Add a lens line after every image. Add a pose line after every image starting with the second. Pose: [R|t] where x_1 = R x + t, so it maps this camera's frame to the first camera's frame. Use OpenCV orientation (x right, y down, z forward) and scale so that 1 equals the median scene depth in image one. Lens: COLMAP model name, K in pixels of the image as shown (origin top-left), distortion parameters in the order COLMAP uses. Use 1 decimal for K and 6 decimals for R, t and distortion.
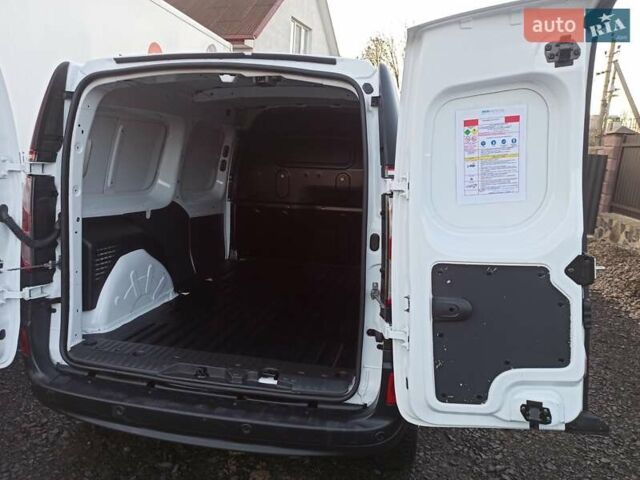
lens RADIAL K [[473.2, 0, 320.2], [0, 473.2, 237.1], [0, 0, 1]] dist [0.056975, -0.042187]
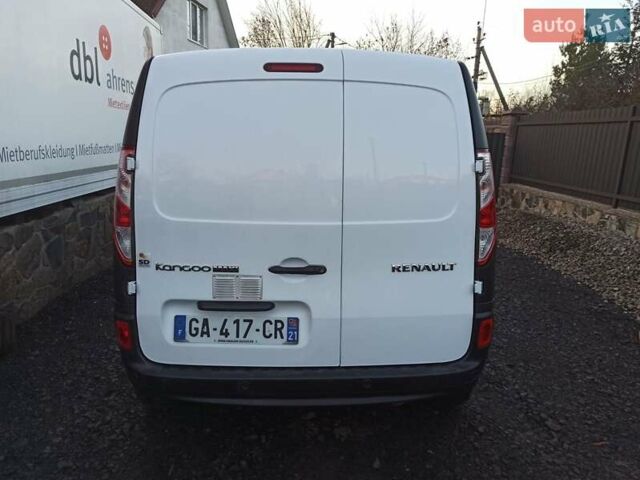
lens RADIAL K [[473.2, 0, 320.2], [0, 473.2, 237.1], [0, 0, 1]] dist [0.056975, -0.042187]
pose [[0.972047, -0.075049, 0.222470, -0.161302], [0.067183, 0.996825, 0.042728, -0.002527], [-0.224970, -0.026588, 0.974003, -0.026314]]
